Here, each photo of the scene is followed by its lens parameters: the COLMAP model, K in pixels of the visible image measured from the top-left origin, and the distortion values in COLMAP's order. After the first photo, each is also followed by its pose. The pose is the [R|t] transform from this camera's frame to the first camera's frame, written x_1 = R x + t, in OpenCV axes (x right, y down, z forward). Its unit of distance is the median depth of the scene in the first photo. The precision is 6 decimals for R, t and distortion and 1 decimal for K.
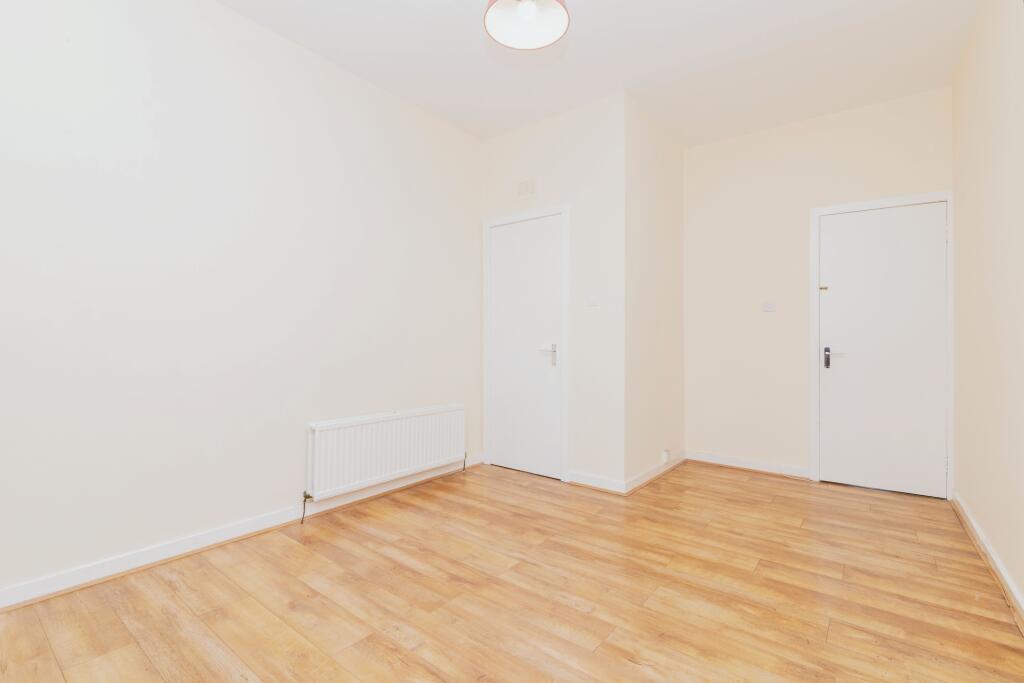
lens RADIAL K [[464.9, 0, 513.6], [0, 464.9, 345.0], [0, 0, 1]] dist [0.000630, 0.000230]
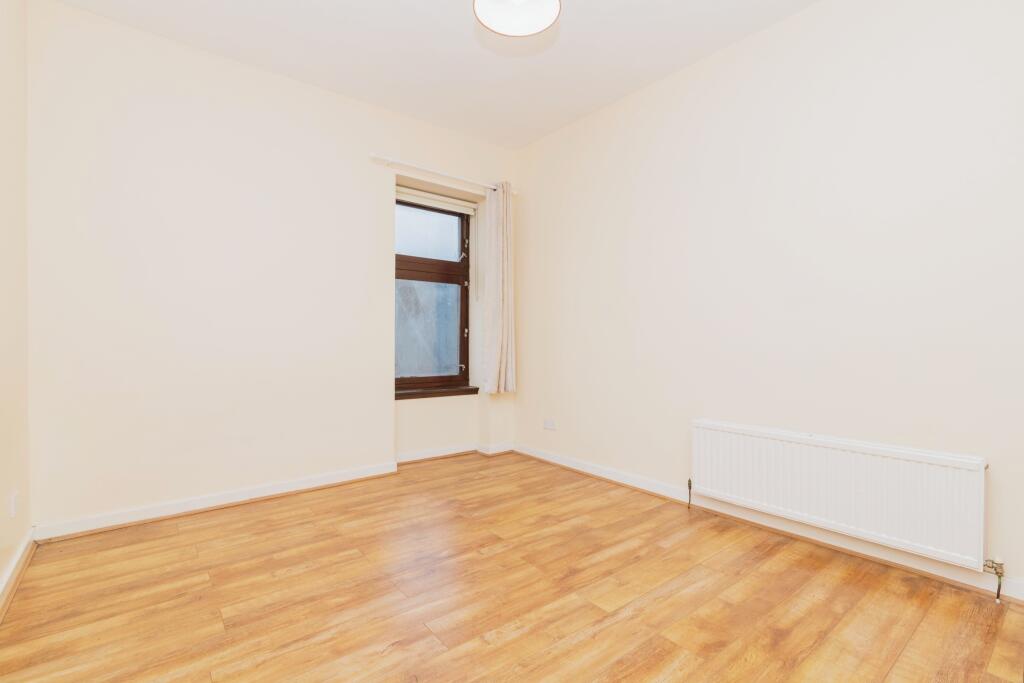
lens RADIAL K [[464.9, 0, 513.9], [0, 464.9, 339.1], [0, 0, 1]] dist [0.000630, 0.000230]
pose [[-0.226787, -0.010934, -0.973883, 0.828287], [-0.012986, 0.999882, -0.008202, 0.006251], [0.973858, 0.010787, -0.226902, 1.013209]]
